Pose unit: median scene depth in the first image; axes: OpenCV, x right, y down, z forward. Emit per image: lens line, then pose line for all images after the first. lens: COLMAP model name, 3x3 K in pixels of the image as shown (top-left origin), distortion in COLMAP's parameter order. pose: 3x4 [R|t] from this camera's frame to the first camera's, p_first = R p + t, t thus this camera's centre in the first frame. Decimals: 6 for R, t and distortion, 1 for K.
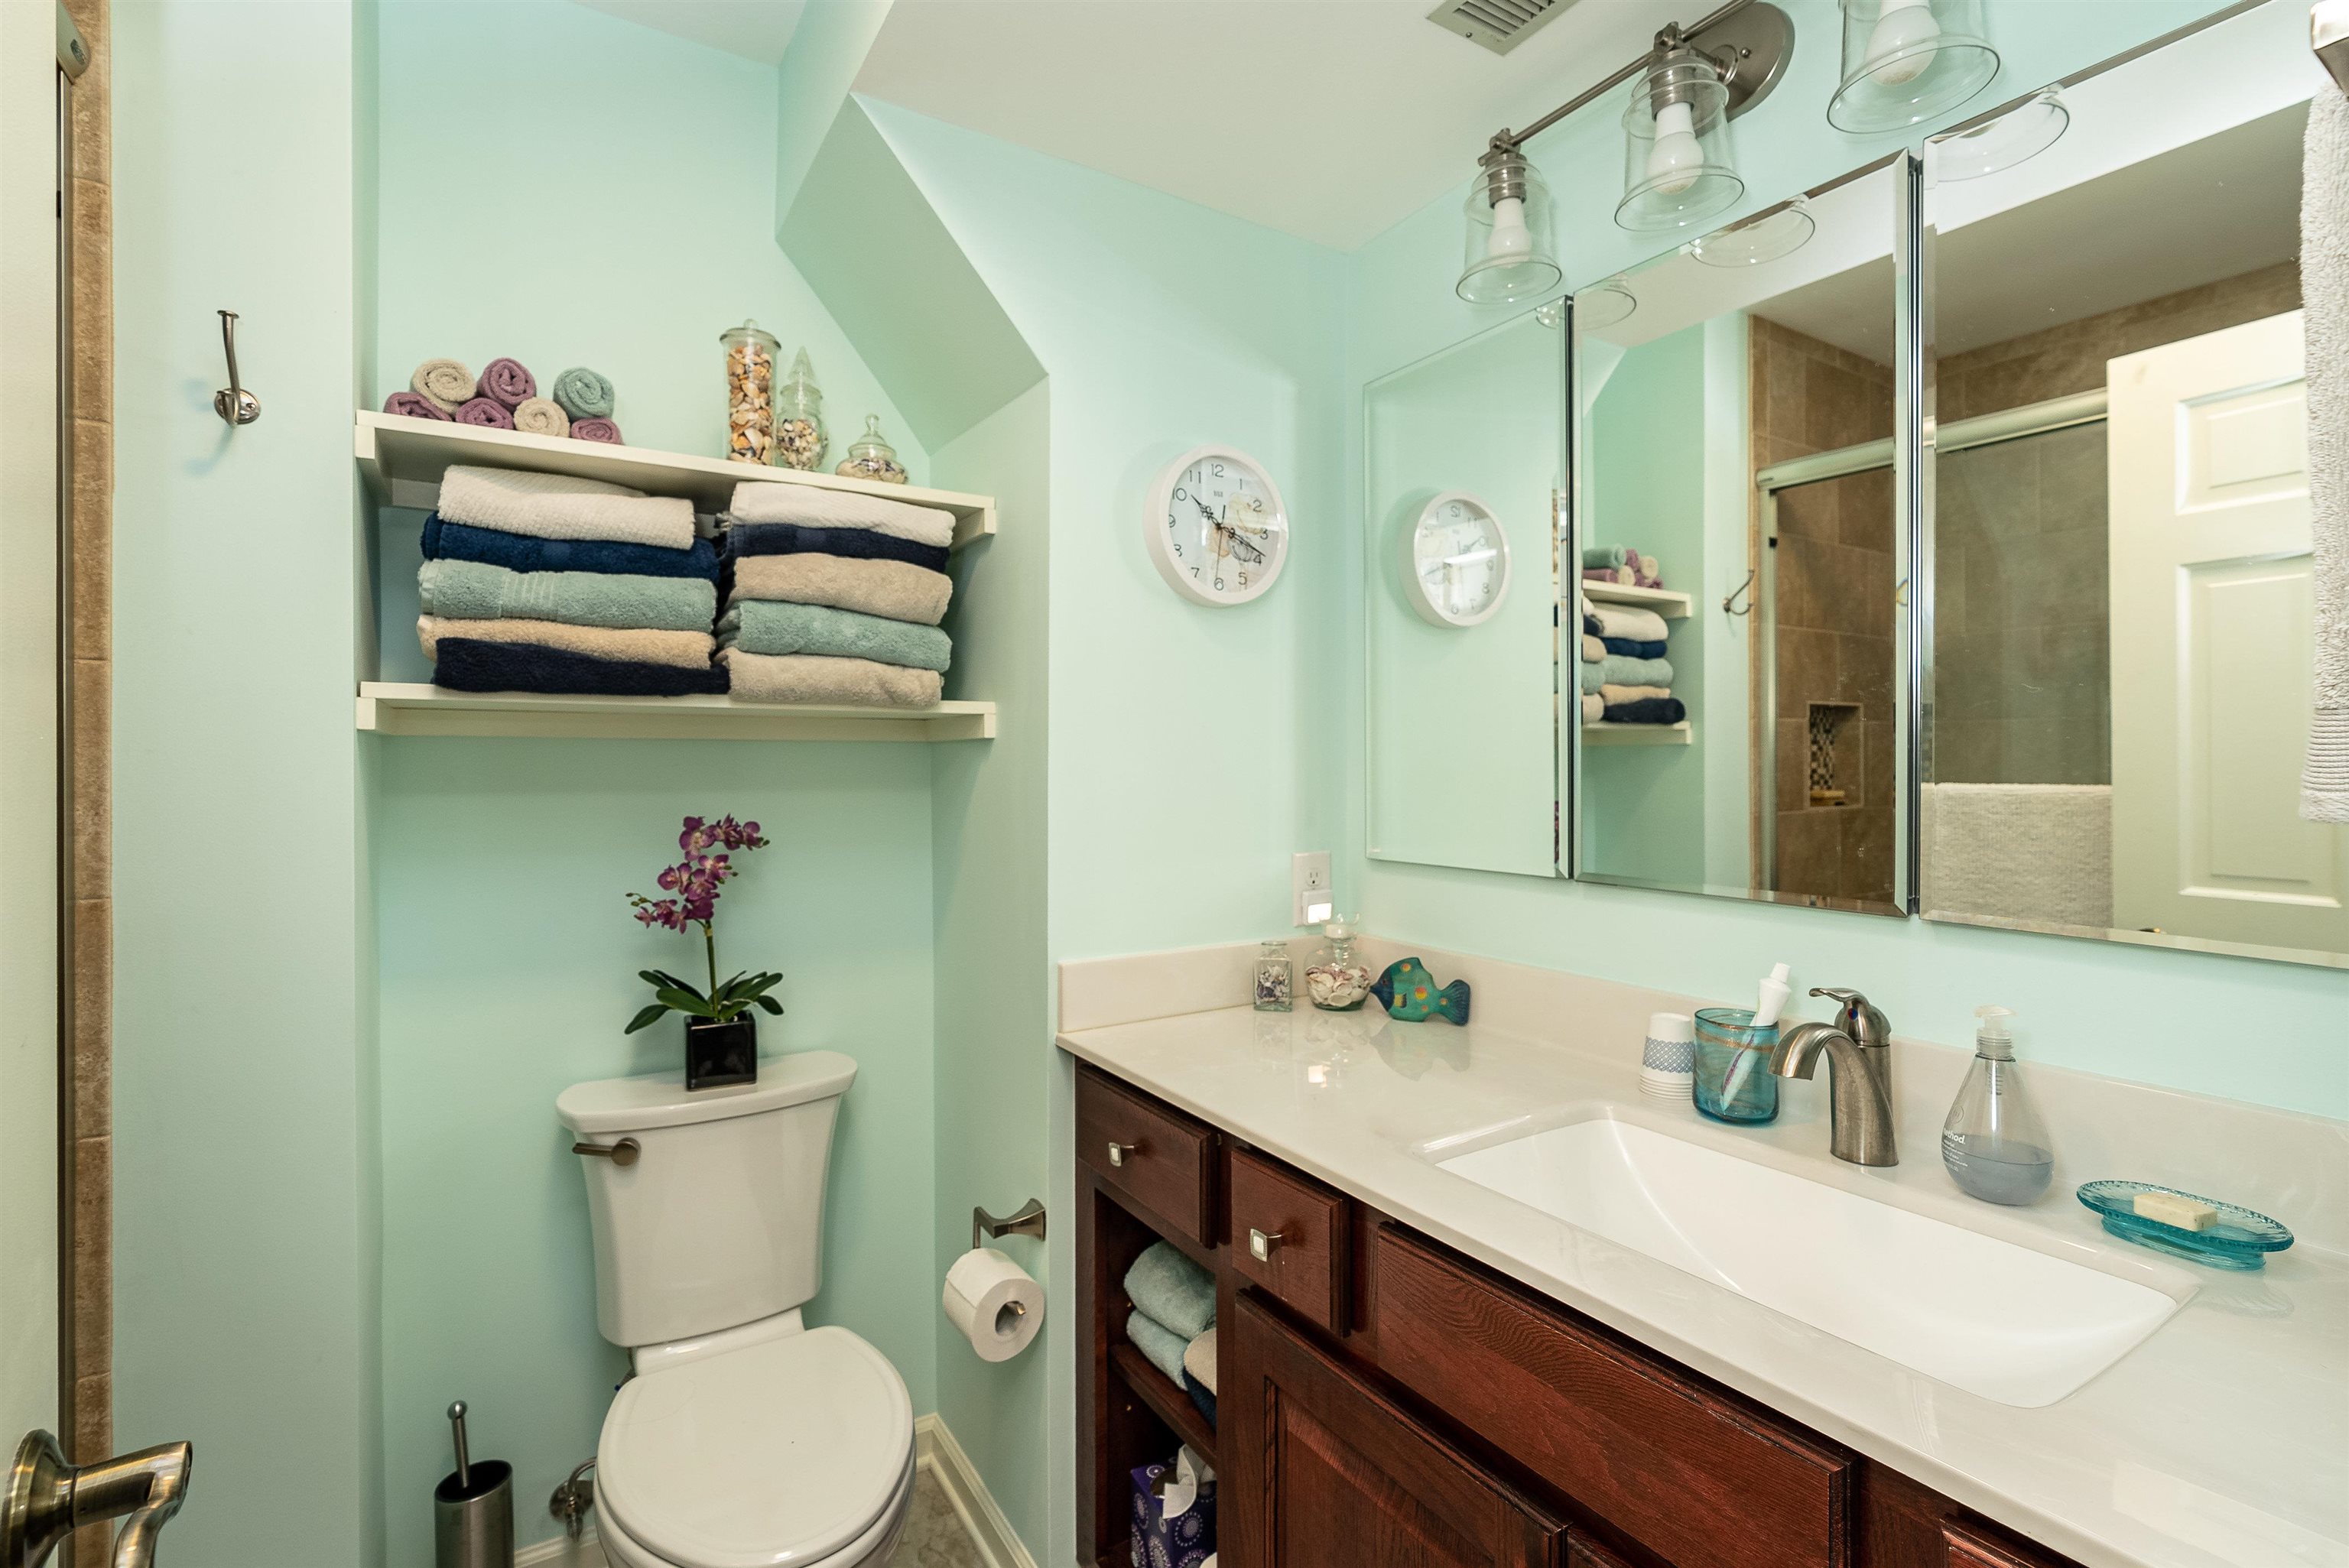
lens RADIAL K [[1083.5, 0, 1175.6], [0, 1083.5, 768.0], [0, 0, 1]] dist [-0.010702, 0.000058]
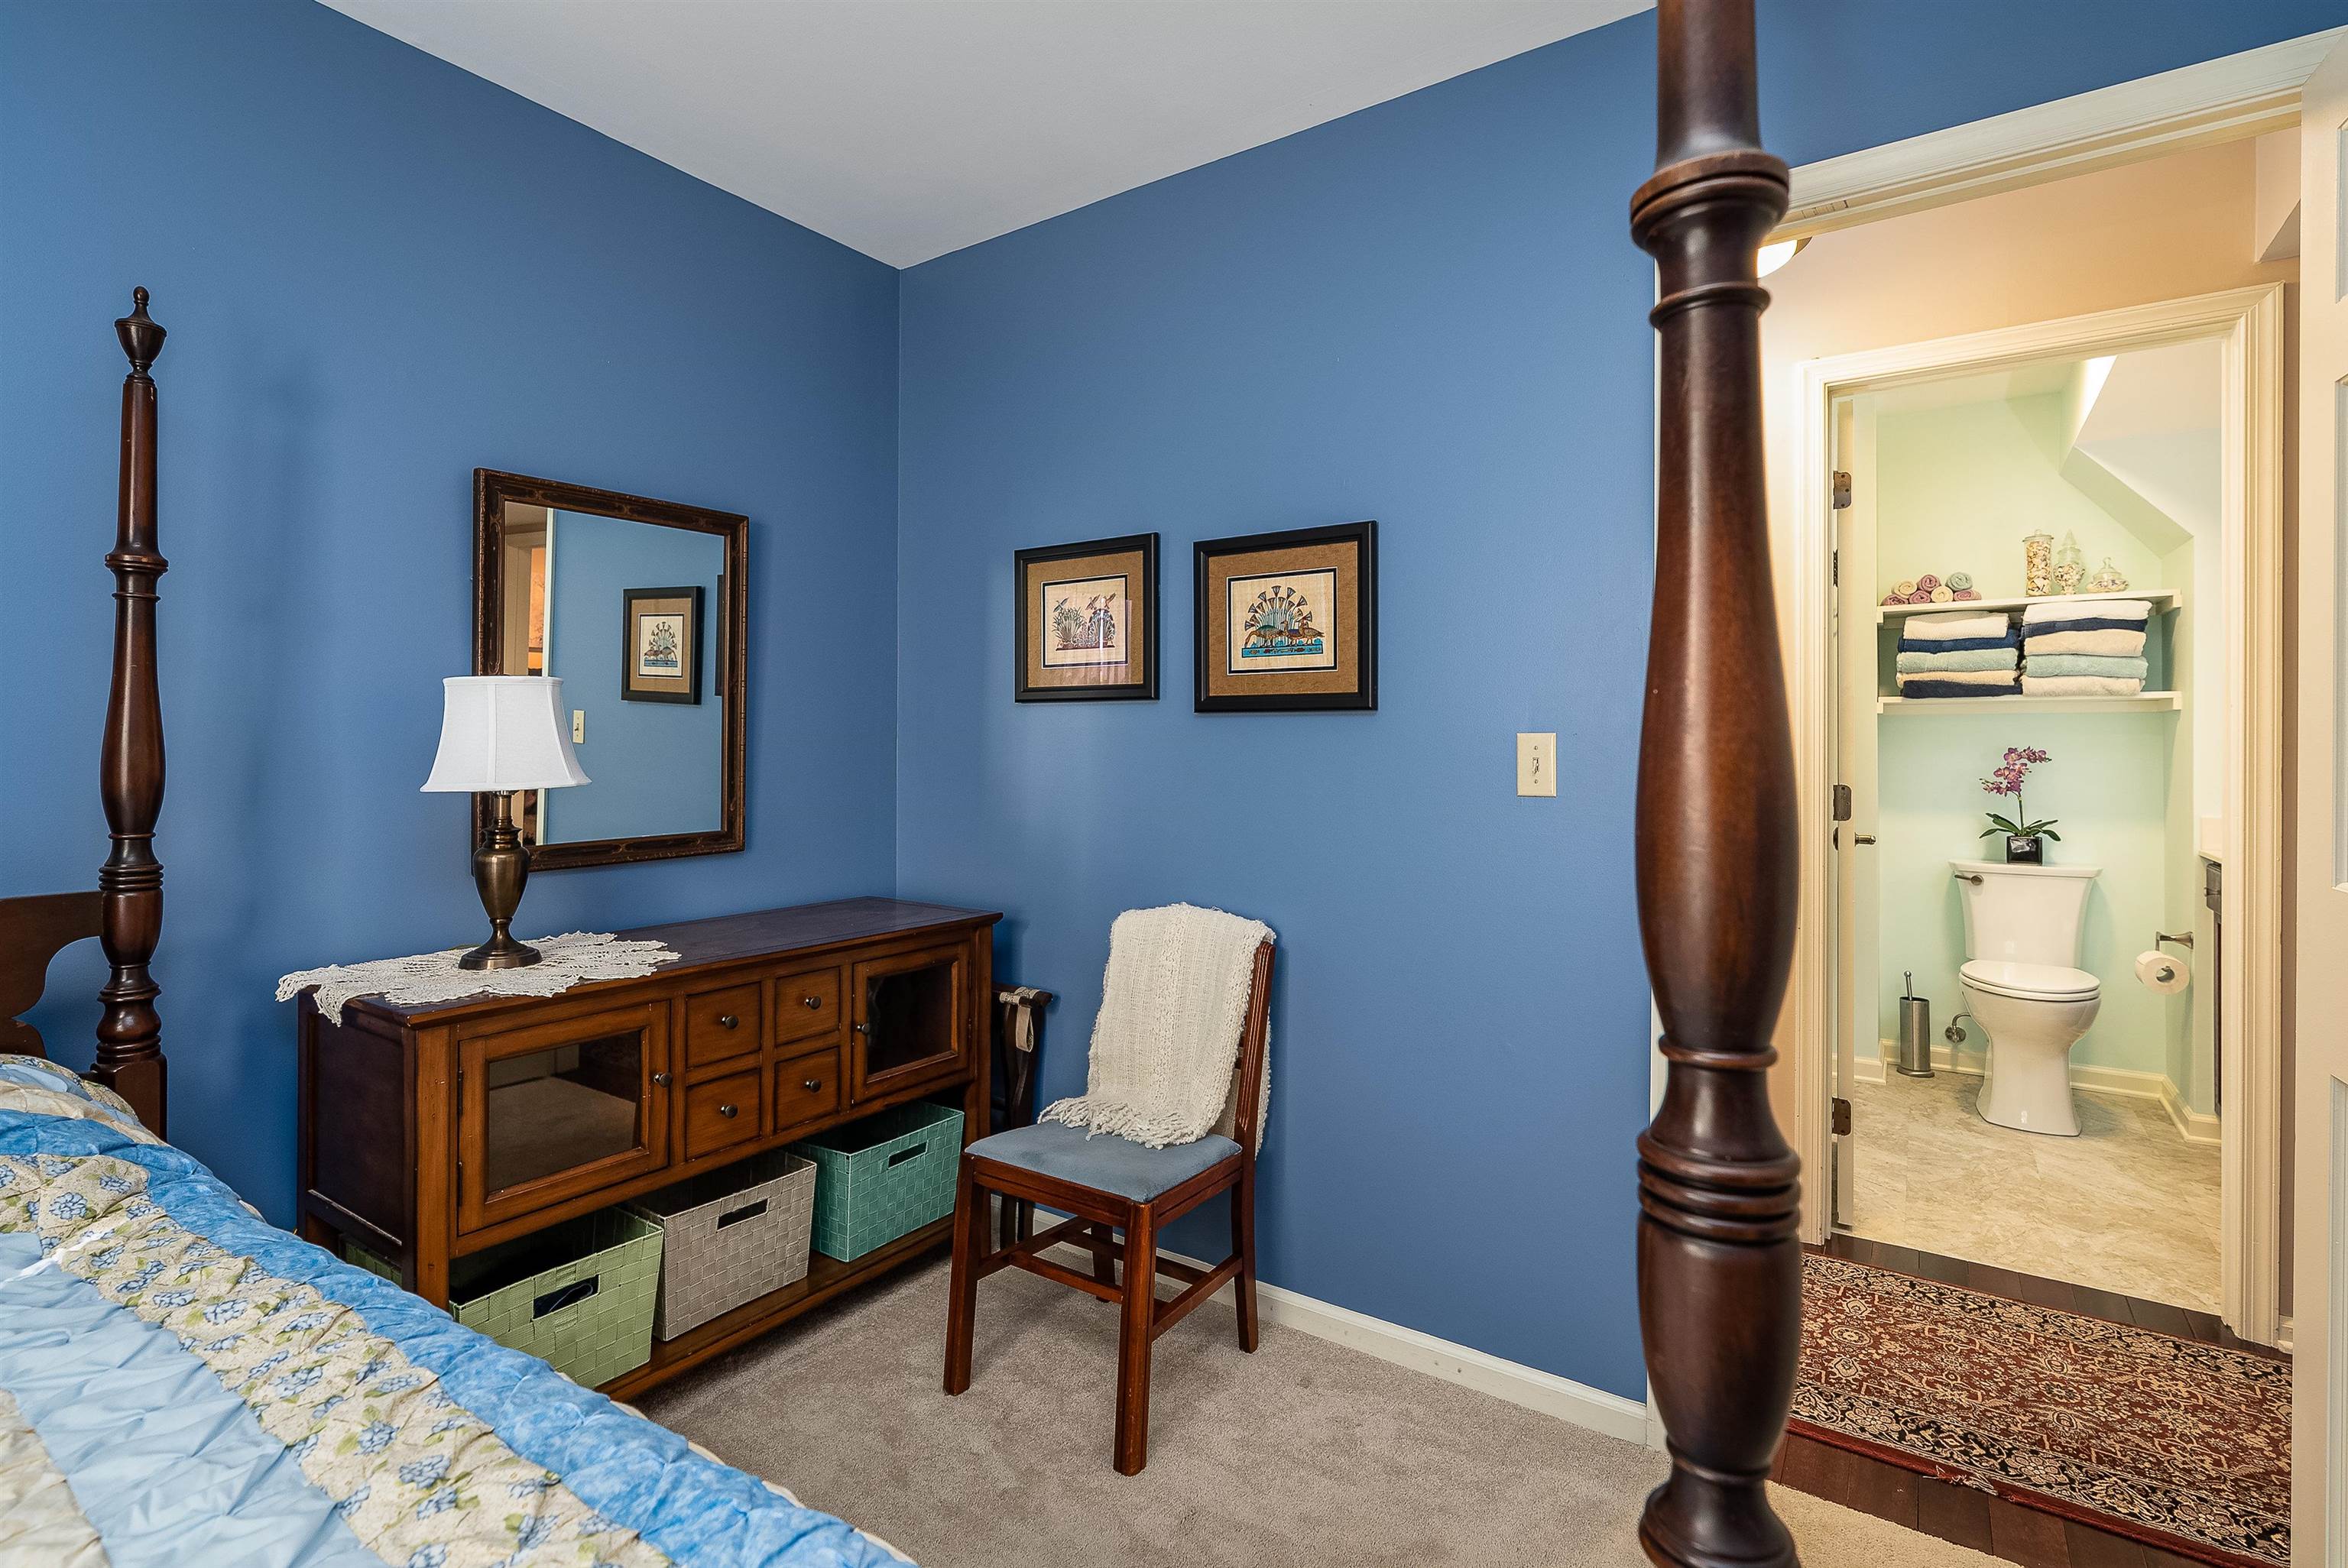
lens RADIAL K [[1108.9, 0, 1183.3], [0, 1108.9, 743.3], [0, 0, 1]] dist [-0.000113, 0.000096]
pose [[0.407434, -0.001358, -0.913234, 1.067937], [-0.005235, 0.999979, -0.003822, 0.058429], [0.913220, 0.006339, 0.407418, -1.695375]]
